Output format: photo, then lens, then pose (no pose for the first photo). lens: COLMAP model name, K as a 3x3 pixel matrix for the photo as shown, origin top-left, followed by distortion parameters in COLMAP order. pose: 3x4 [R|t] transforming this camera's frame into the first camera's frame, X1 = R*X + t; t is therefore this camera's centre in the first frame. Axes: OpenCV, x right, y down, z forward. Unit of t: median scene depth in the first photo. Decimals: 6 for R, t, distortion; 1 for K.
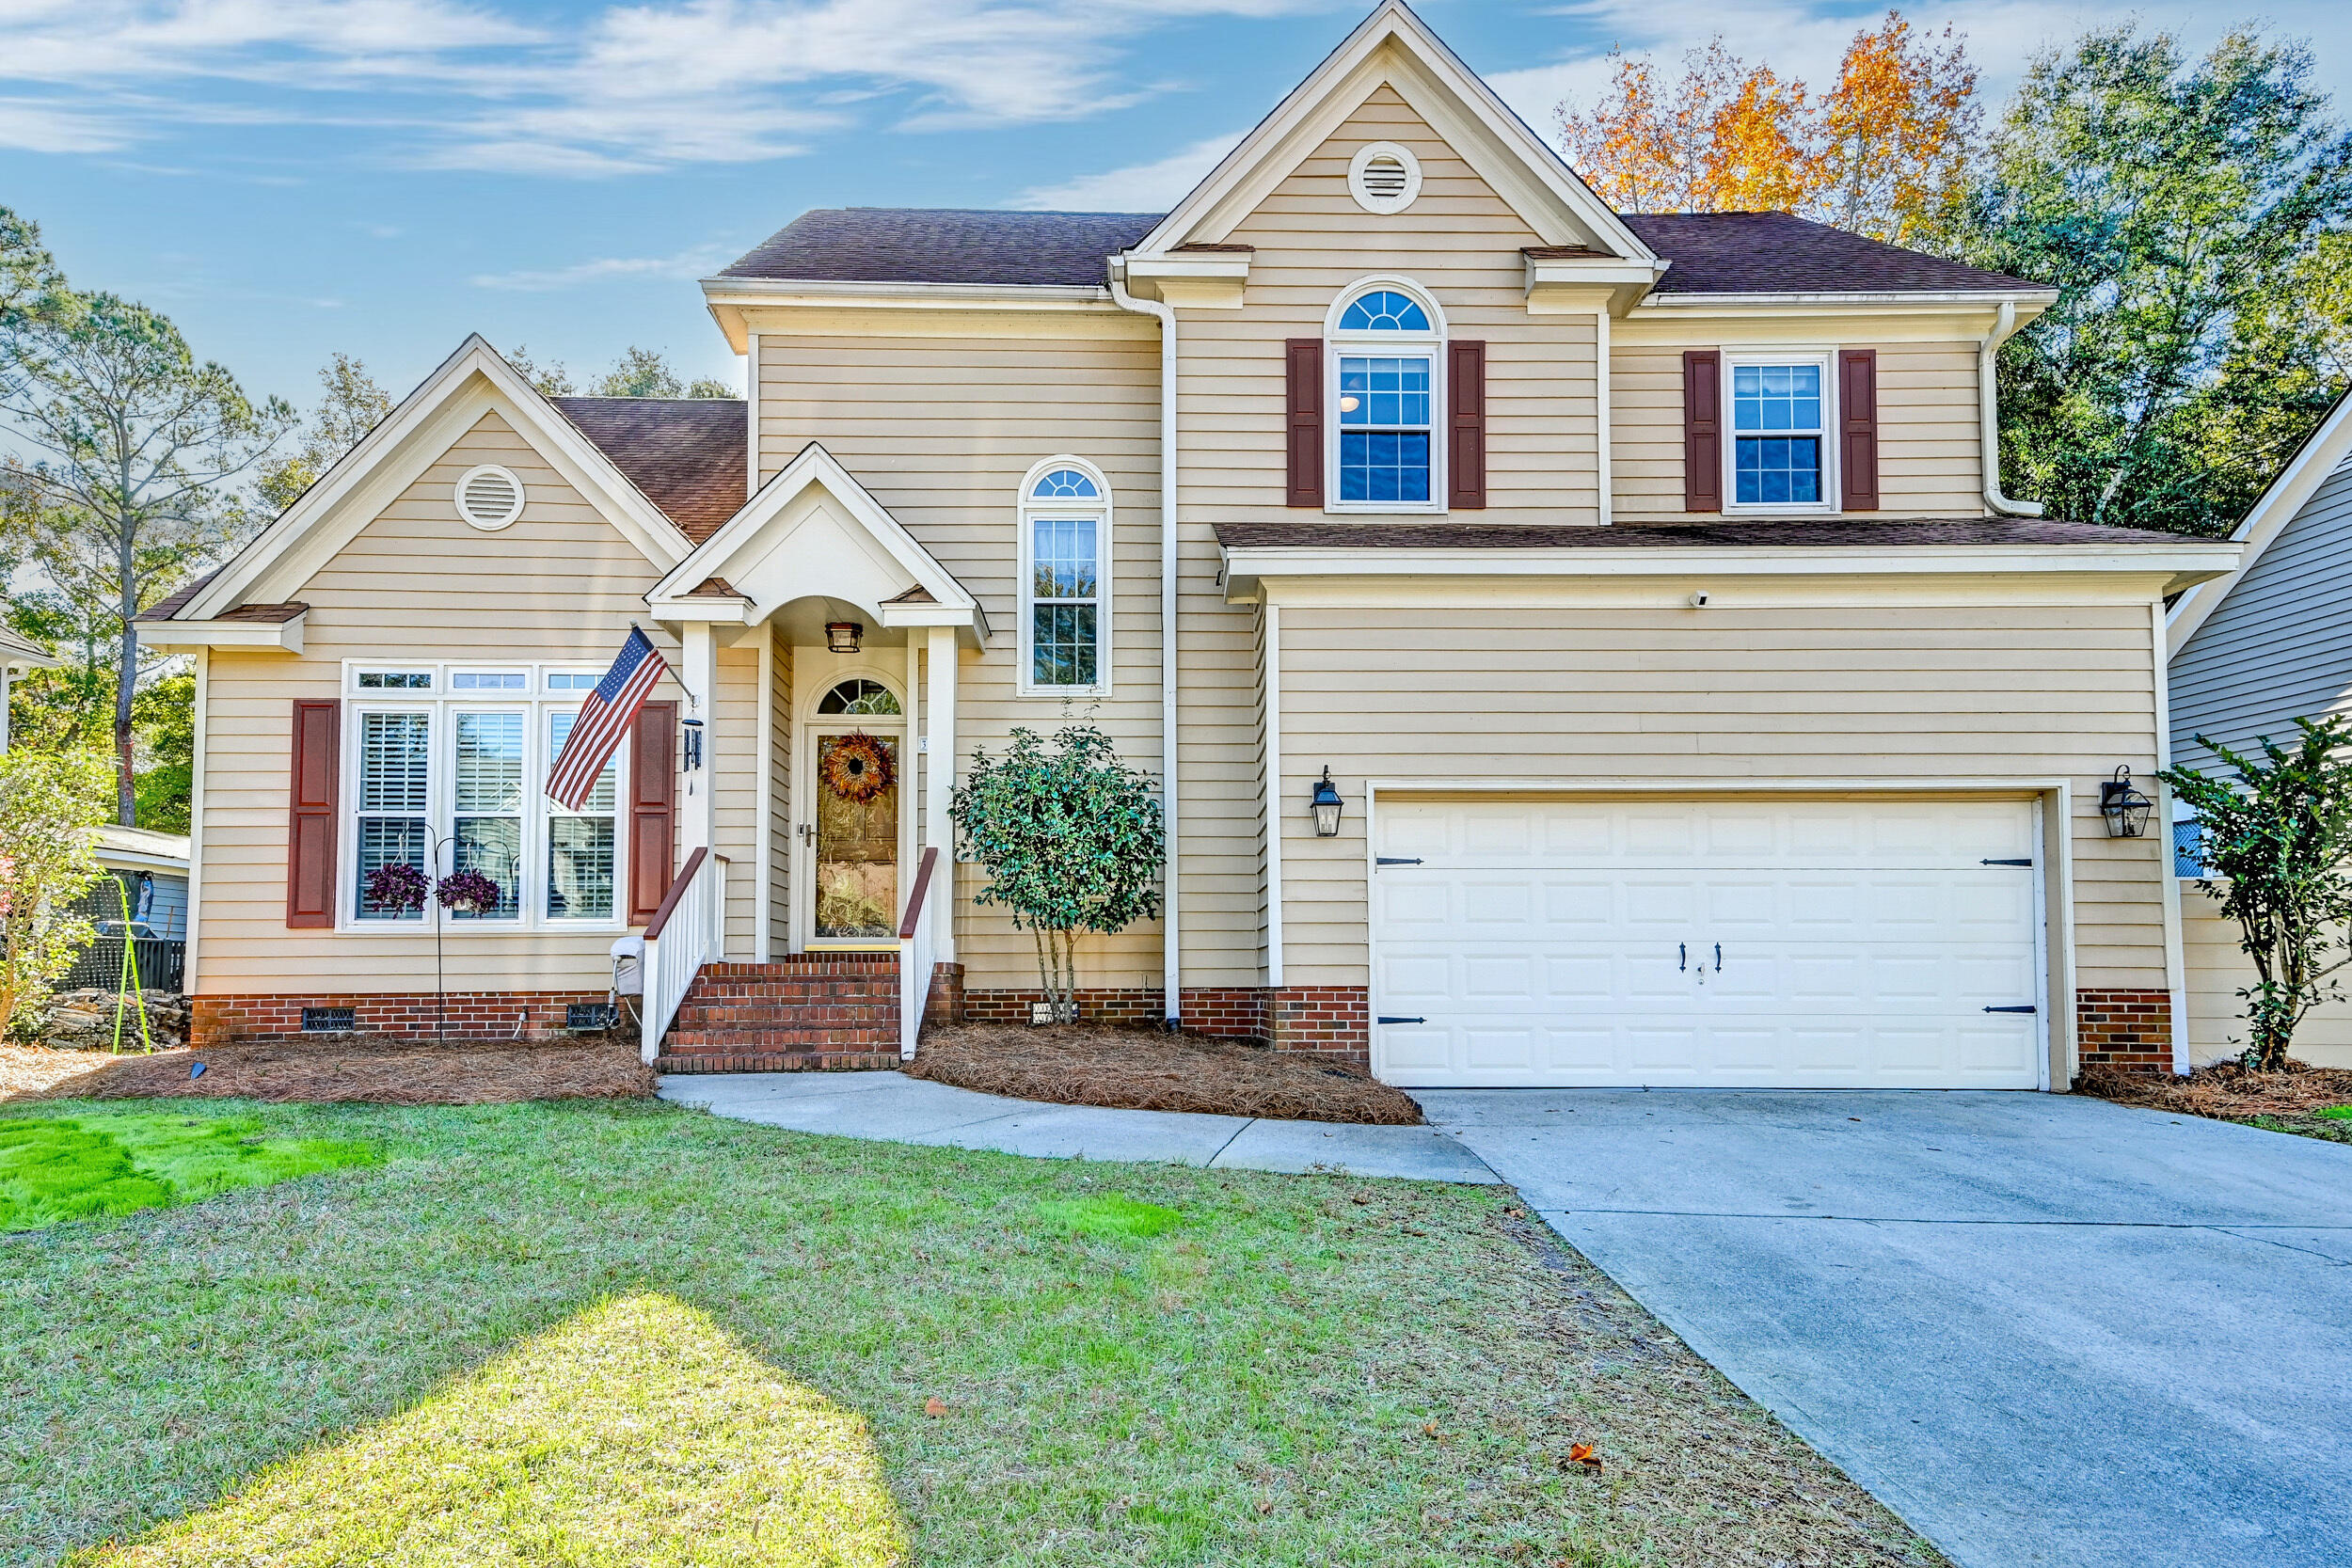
lens RADIAL K [[1523.3, 0, 1162.7], [0, 1523.3, 829.1], [0, 0, 1]] dist [0.053683, 0.001690]
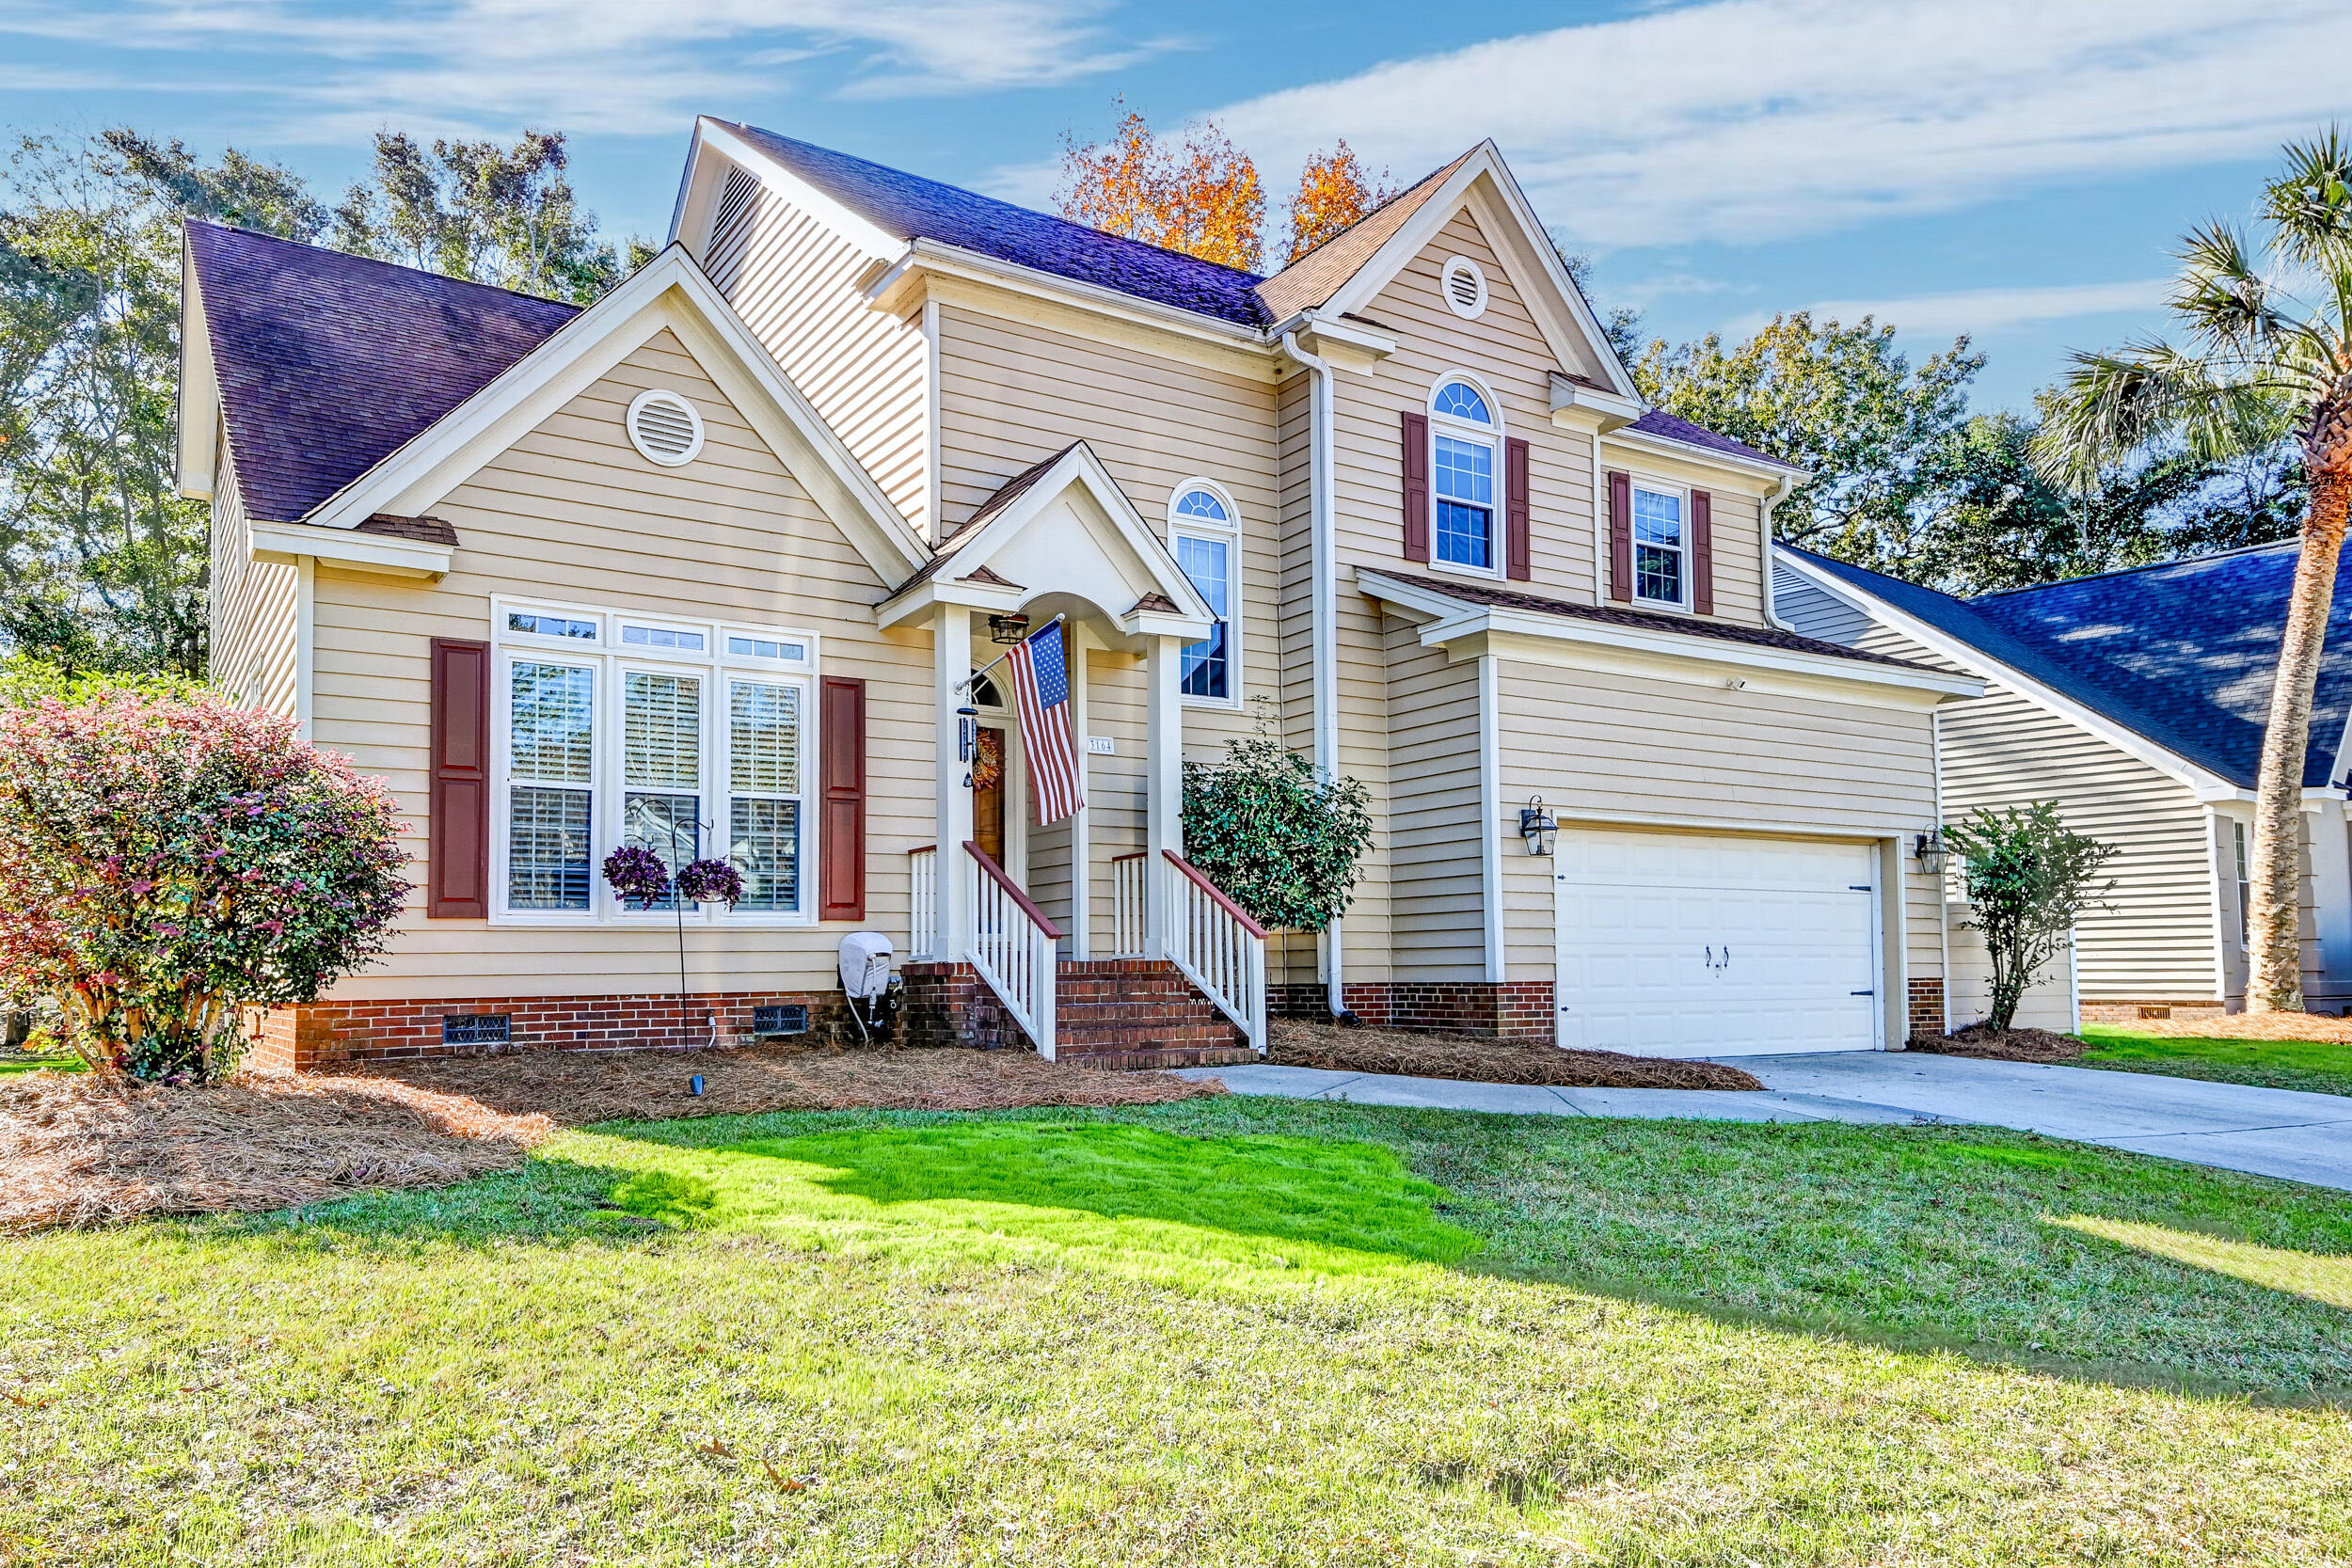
lens RADIAL K [[1602.6, 0, 1180.5], [0, 1602.6, 802.9], [0, 0, 1]] dist [0.058695, 0.004434]
pose [[0.850811, 0.049904, 0.523097, -0.671024], [-0.048179, 0.998696, -0.016914, -0.001326], [-0.523258, -0.010812, 0.852106, 0.064921]]
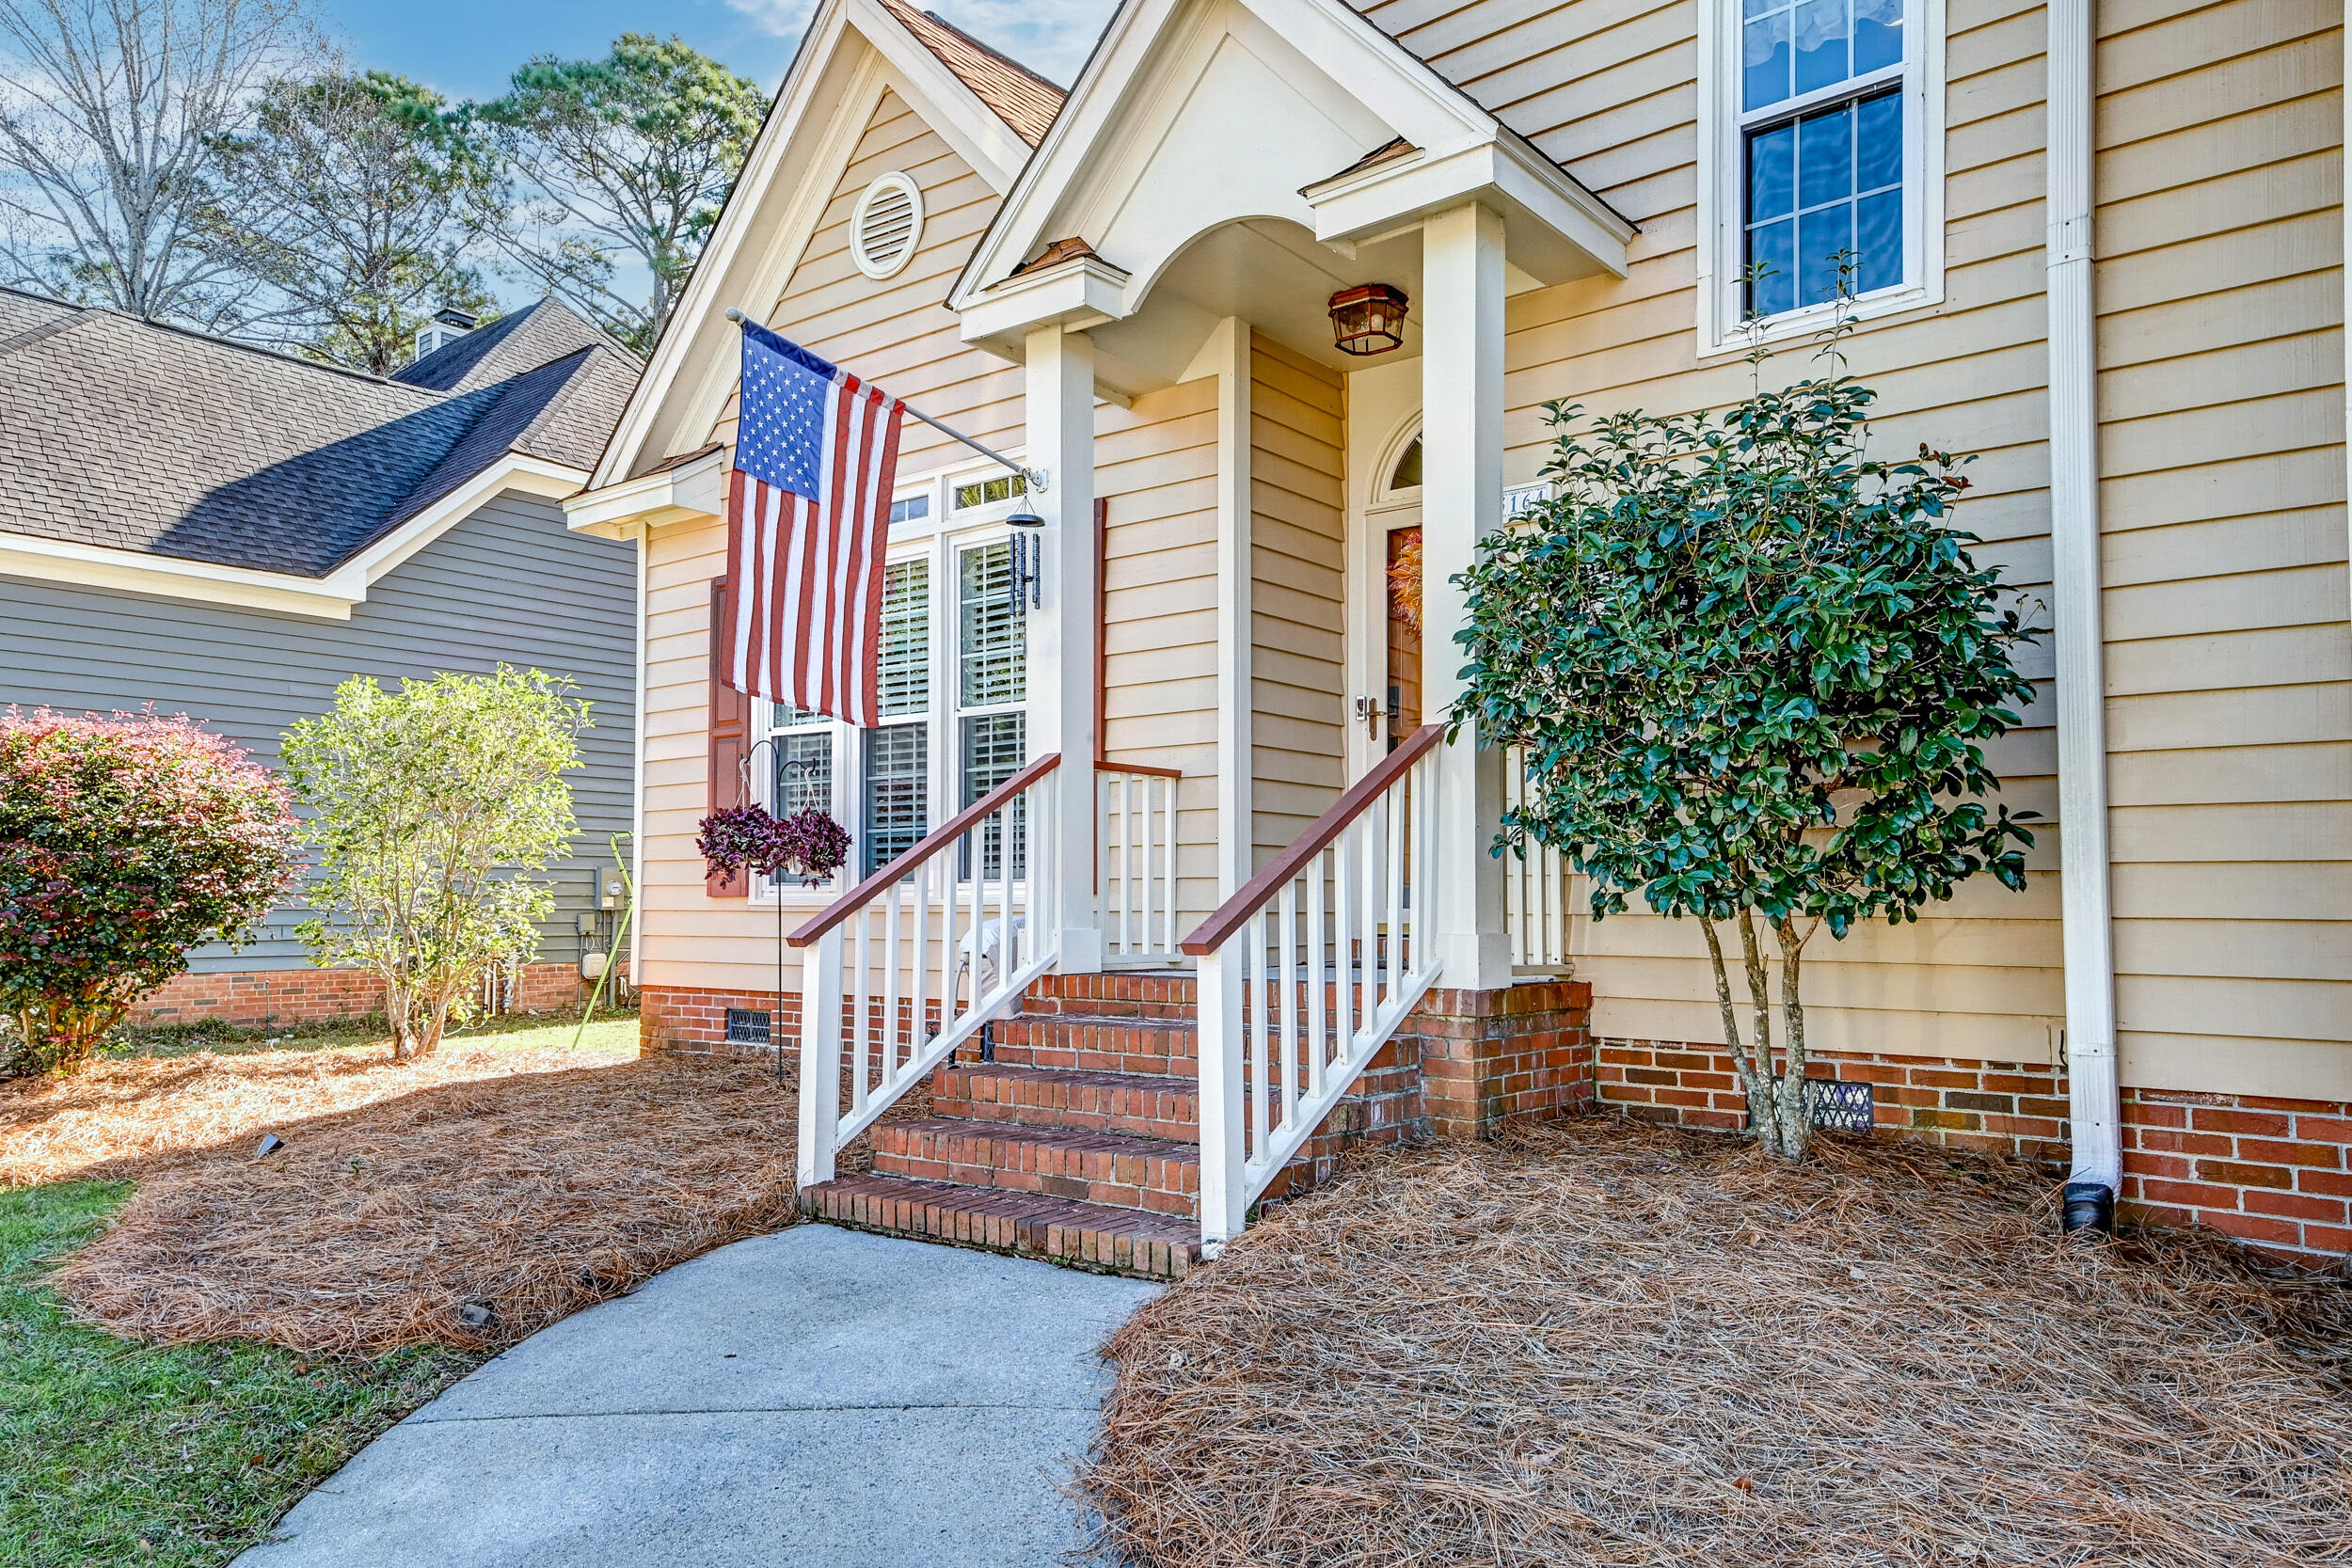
lens RADIAL K [[1602.6, 0, 1180.5], [0, 1602.6, 802.9], [0, 0, 1]] dist [0.058695, 0.004434]
pose [[0.764856, -0.036839, -0.643147, 0.082330], [0.066120, 0.997580, 0.021491, 0.018693], [0.640799, -0.058962, 0.765441, 0.564612]]
